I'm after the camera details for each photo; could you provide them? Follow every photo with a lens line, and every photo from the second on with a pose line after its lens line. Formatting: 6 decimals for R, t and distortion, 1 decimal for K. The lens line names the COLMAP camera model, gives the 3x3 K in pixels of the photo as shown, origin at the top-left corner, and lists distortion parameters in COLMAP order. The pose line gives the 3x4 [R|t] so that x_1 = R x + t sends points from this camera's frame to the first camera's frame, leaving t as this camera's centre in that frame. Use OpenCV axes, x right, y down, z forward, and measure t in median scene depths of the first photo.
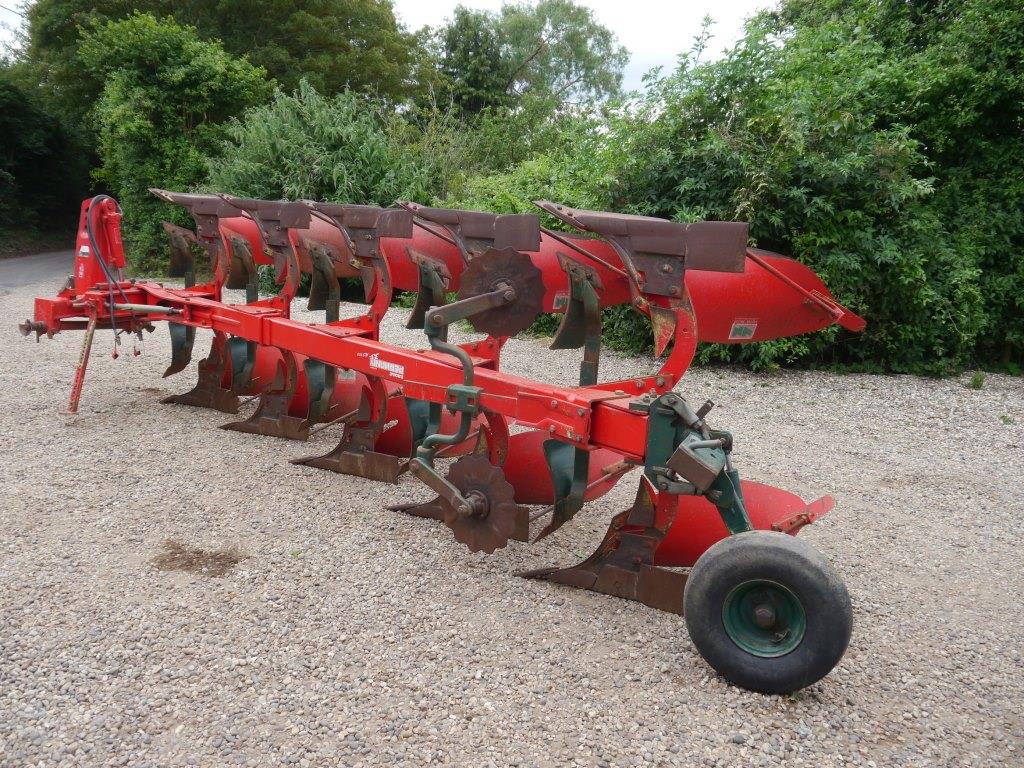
lens RADIAL K [[834.6, 0, 512.7], [0, 834.6, 385.1], [0, 0, 1]] dist [-0.054504, 0.038115]
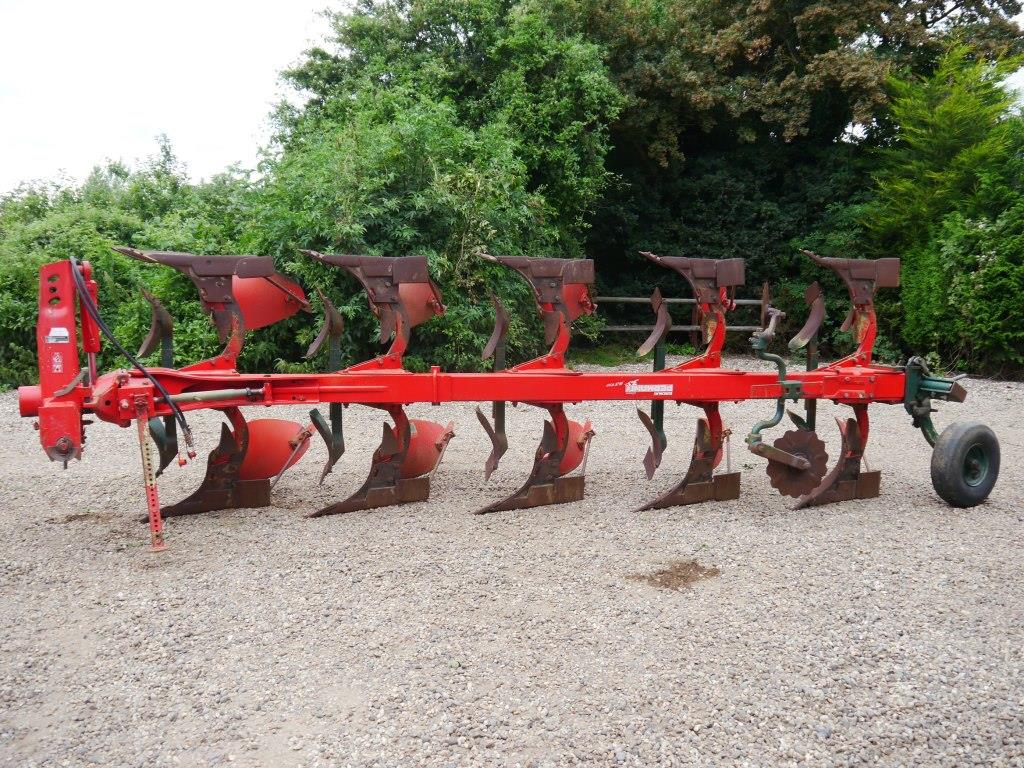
lens RADIAL K [[834.6, 0, 515.2], [0, 834.6, 377.0], [0, 0, 1]] dist [-0.054504, 0.038115]
pose [[0.642698, -0.145378, 0.752200, -1.086341], [0.183555, 0.982454, 0.033045, -0.105017], [-0.743806, 0.116832, 0.658106, 0.324441]]
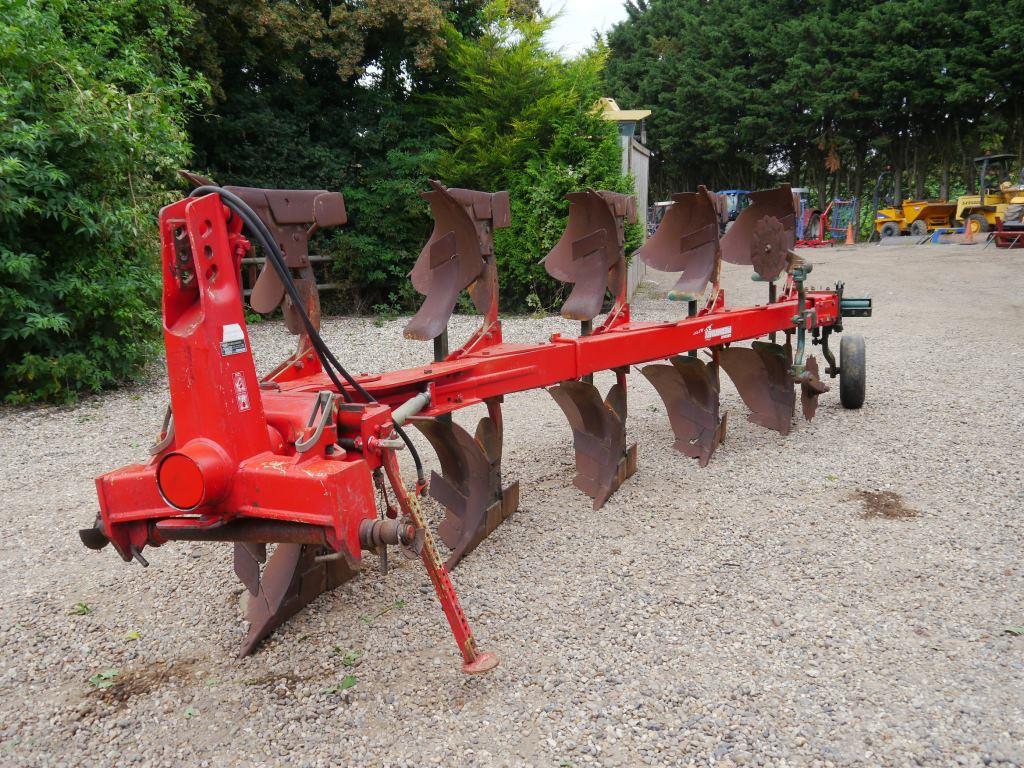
lens RADIAL K [[893.1, 0, 509.9], [0, 893.1, 384.9], [0, 0, 1]] dist [-0.012265, -0.005134]
pose [[-0.044955, -0.227806, 0.972668, -1.233290], [0.227131, 0.945822, 0.232016, -0.278390], [-0.972826, 0.231353, 0.009222, 1.182509]]
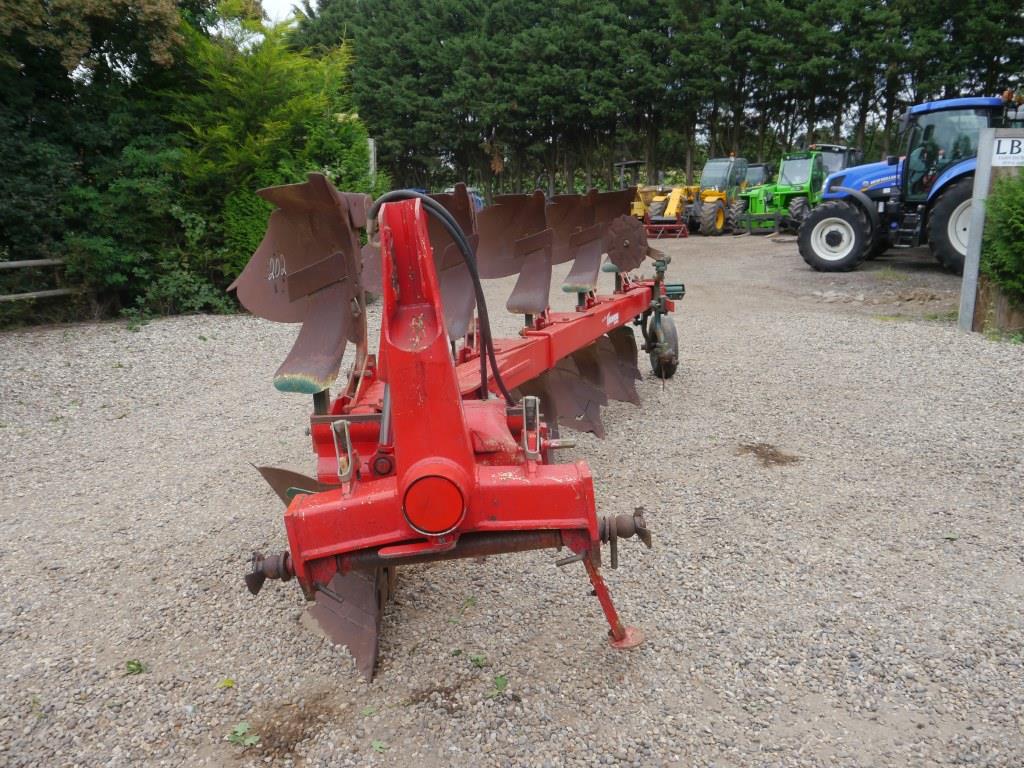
lens RADIAL K [[834.6, 0, 511.6], [0, 834.6, 384.1], [0, 0, 1]] dist [-0.054504, 0.038115]
pose [[-0.414368, -0.225135, 0.881824, -1.142275], [0.194088, 0.924772, 0.327302, -0.349230], [-0.889173, 0.306775, -0.339500, 1.475673]]
